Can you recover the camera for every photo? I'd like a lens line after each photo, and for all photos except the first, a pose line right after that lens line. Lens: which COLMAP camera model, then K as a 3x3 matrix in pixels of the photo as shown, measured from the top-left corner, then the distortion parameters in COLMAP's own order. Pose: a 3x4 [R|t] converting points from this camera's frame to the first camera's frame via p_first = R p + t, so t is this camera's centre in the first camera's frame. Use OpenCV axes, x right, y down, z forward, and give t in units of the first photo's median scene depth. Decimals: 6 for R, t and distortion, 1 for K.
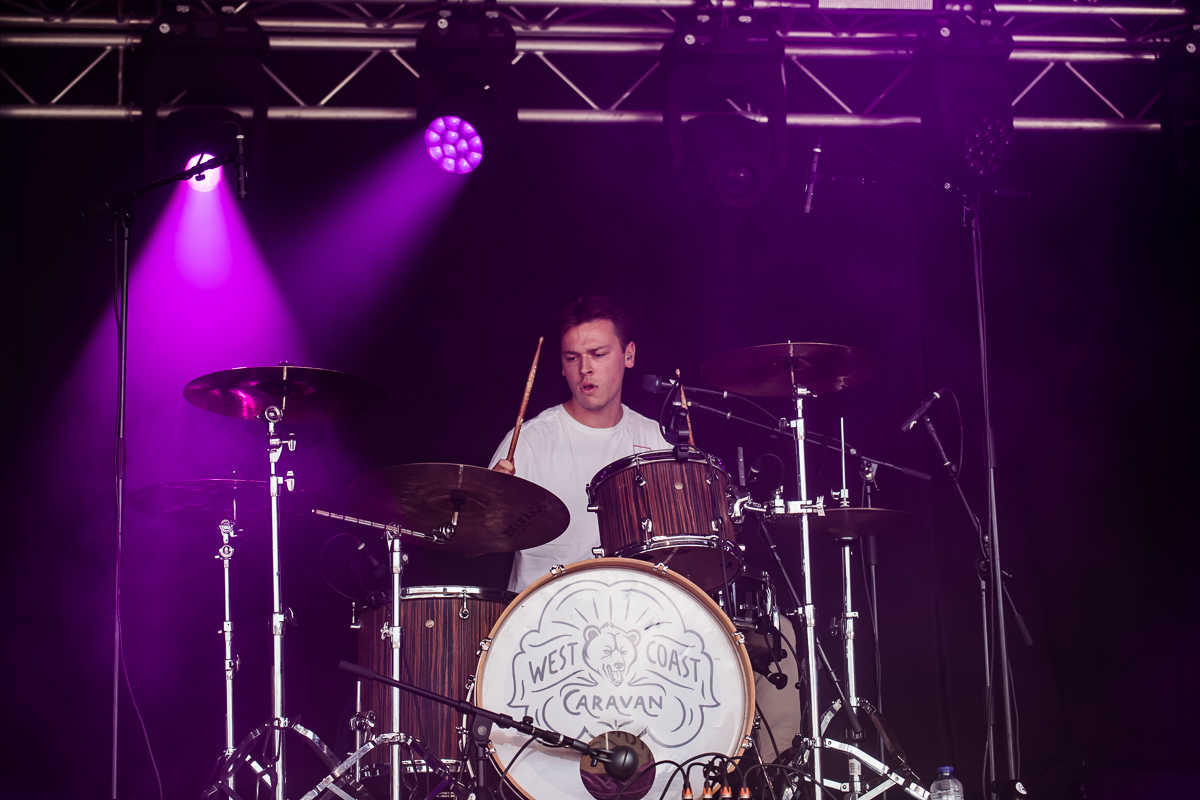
lens RADIAL K [[2780.1, 0, 600.1], [0, 2780.1, 501.9], [0, 0, 1]] dist [-0.802645, 8.073464]
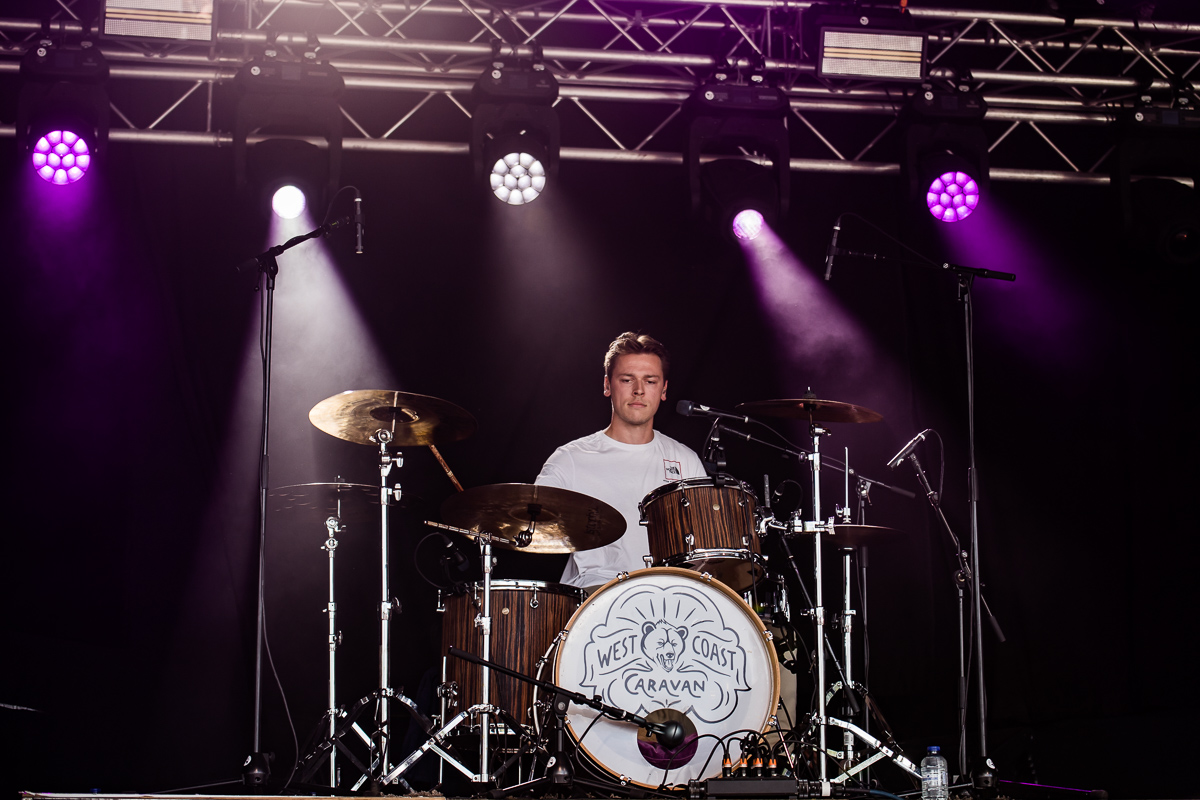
lens RADIAL K [[2742.0, 0, 600.0], [0, 2742.0, 400.0], [0, 0, 1]] dist [-0.578406, 7.762227]
pose [[0.998938, 0.033588, 0.031549, -0.062065], [-0.033324, 0.999405, -0.008865, -0.039892], [-0.031828, 0.007805, 0.999463, -0.201037]]
